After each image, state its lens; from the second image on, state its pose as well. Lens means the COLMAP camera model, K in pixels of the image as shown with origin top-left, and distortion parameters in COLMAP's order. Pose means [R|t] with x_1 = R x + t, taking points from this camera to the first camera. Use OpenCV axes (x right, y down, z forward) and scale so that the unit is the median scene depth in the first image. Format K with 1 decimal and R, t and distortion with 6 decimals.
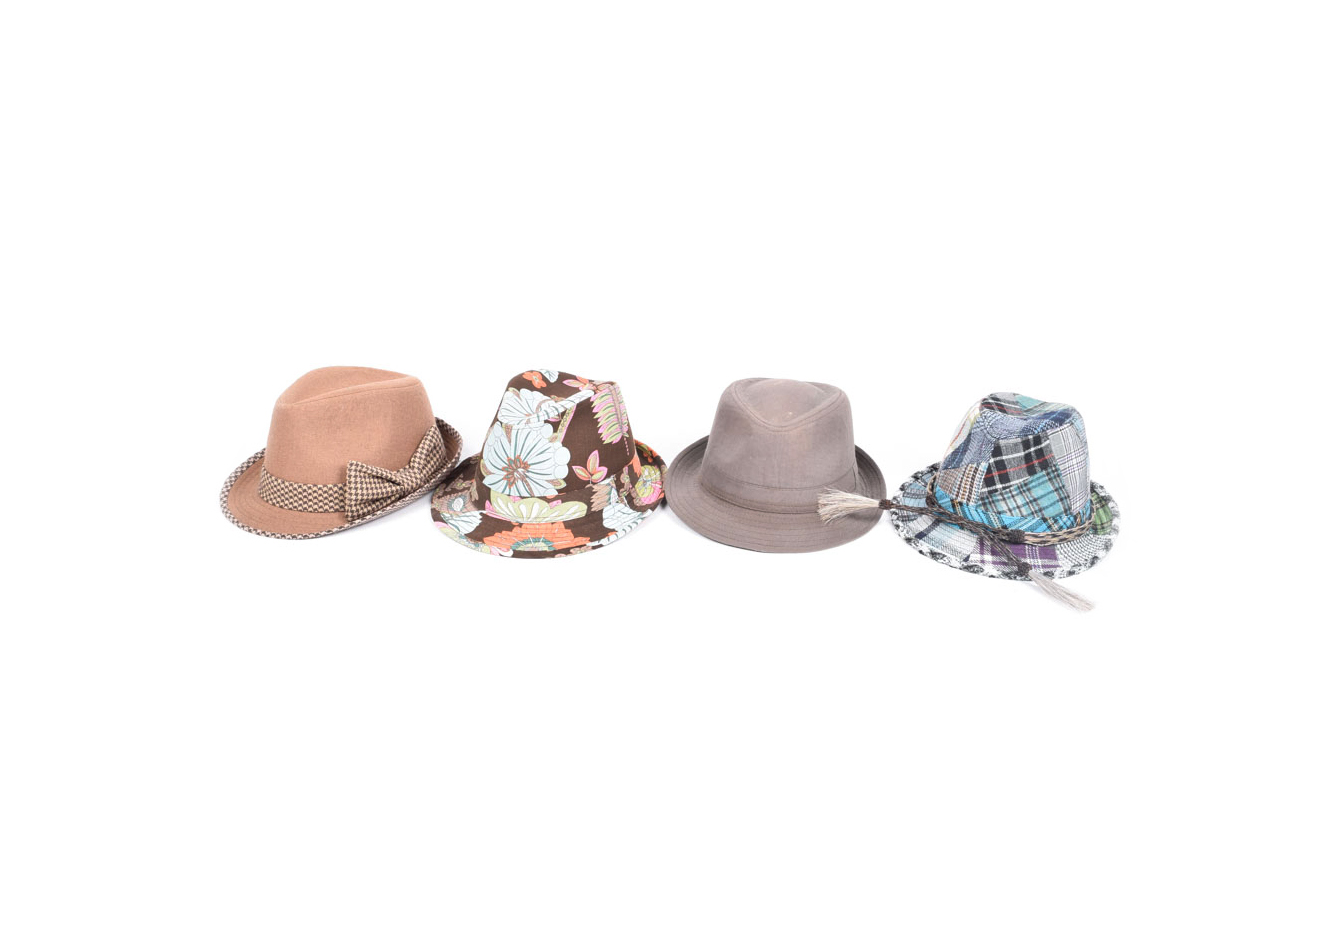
lens RADIAL K [[1465.5, 0, 665.6], [0, 1465.5, 476.2], [0, 0, 1]] dist [-0.007802, 0.000000]
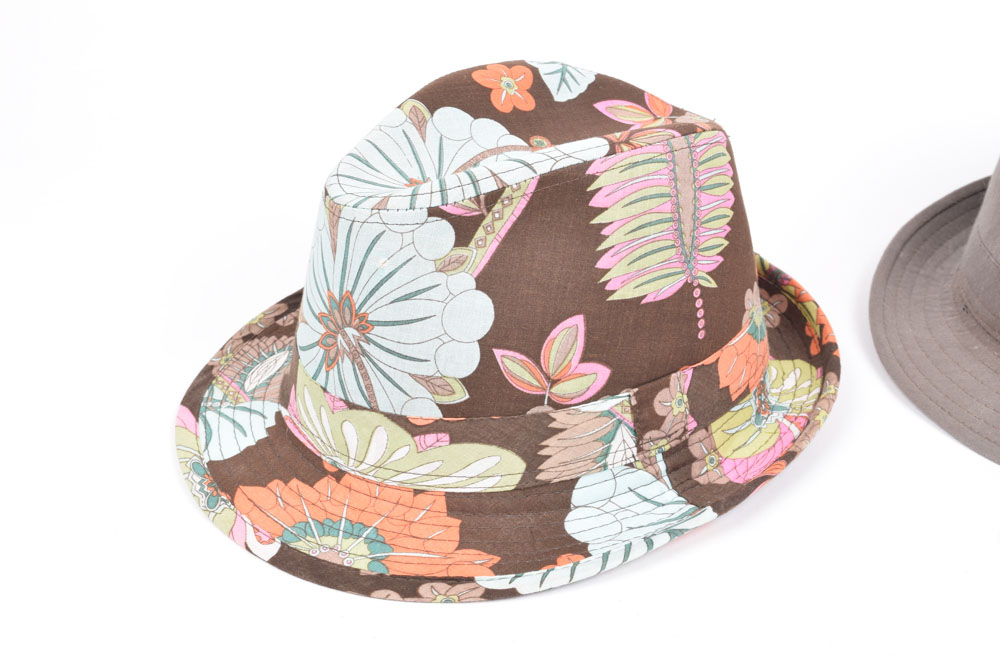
lens RADIAL K [[1553.7, 0, 499.6], [0, 1553.7, 332.5], [0, 0, 1]] dist [-0.050291, 0.000000]
pose [[0.864230, 0.215043, -0.454822, 0.107336], [-0.158042, 0.974324, 0.160362, -0.071390], [0.477629, -0.066709, 0.876025, 0.679909]]
